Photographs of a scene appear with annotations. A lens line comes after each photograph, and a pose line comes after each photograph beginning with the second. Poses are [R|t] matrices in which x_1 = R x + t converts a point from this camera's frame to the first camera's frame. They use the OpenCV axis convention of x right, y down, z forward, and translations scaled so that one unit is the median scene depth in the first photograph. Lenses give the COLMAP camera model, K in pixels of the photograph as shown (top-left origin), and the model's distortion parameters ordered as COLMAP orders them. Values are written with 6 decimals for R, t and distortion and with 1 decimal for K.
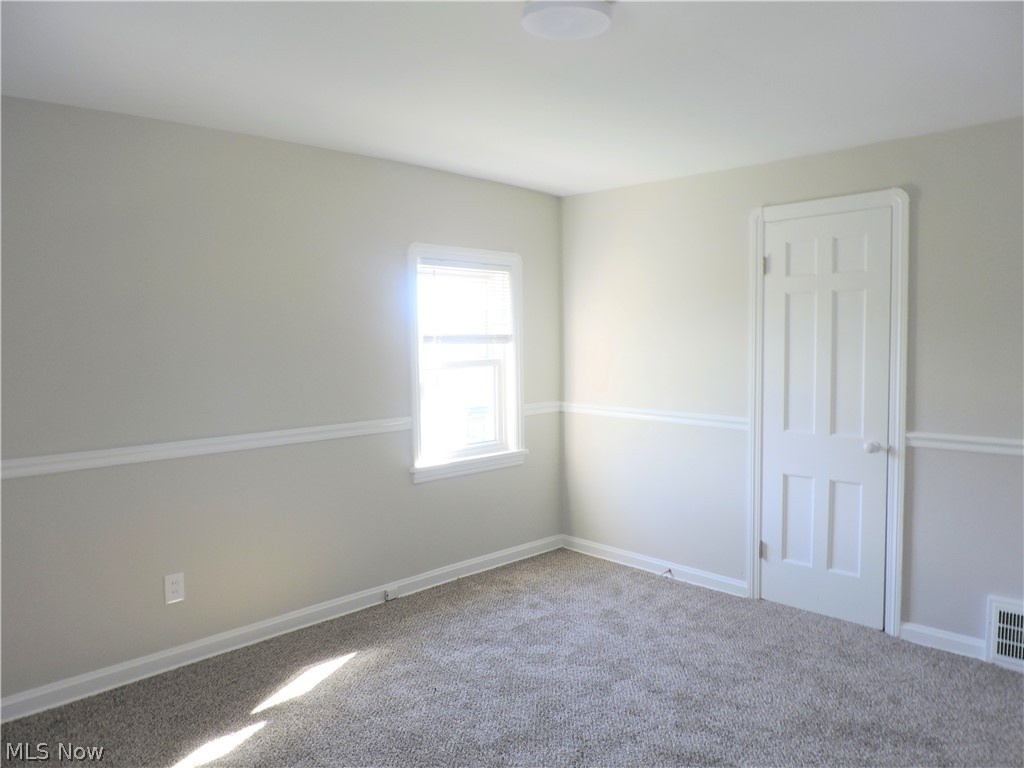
lens RADIAL K [[744.9, 0, 512.0], [0, 744.9, 384.0], [0, 0, 1]] dist [-0.001965, 0.003256]
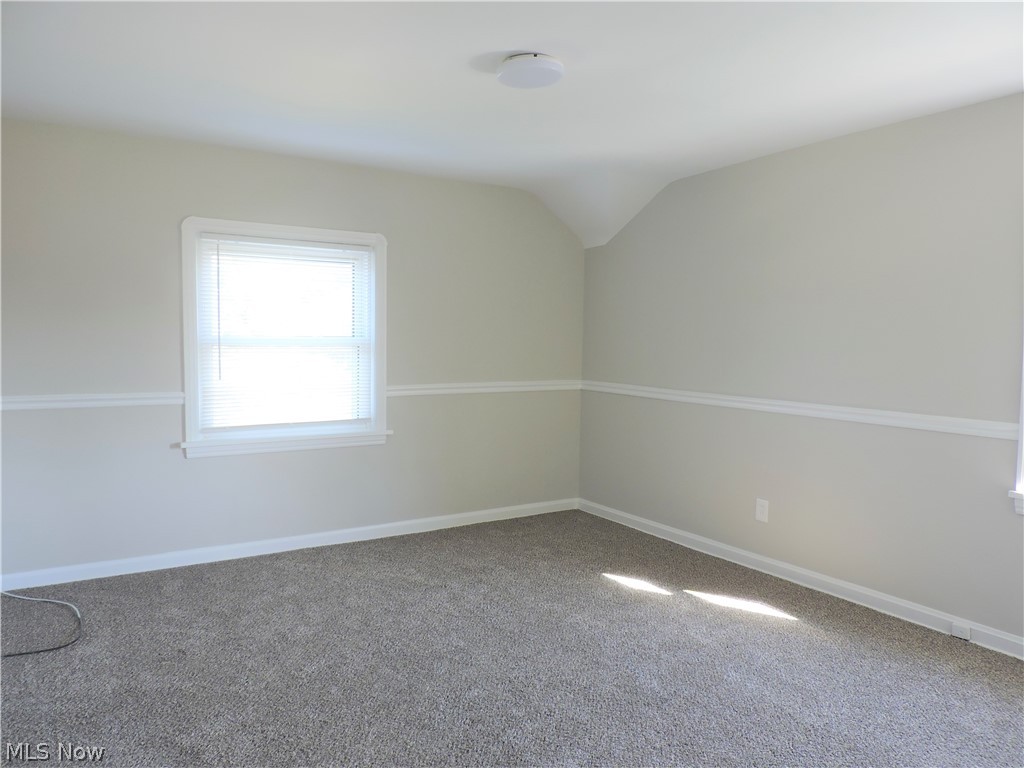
lens RADIAL K [[744.9, 0, 512.0], [0, 744.9, 384.0], [0, 0, 1]] dist [-0.001965, 0.003256]
pose [[-0.217074, 0.076826, -0.973127, 0.888642], [-0.075449, 0.992595, 0.095193, -0.036987], [0.973235, 0.094086, -0.209670, 0.817404]]
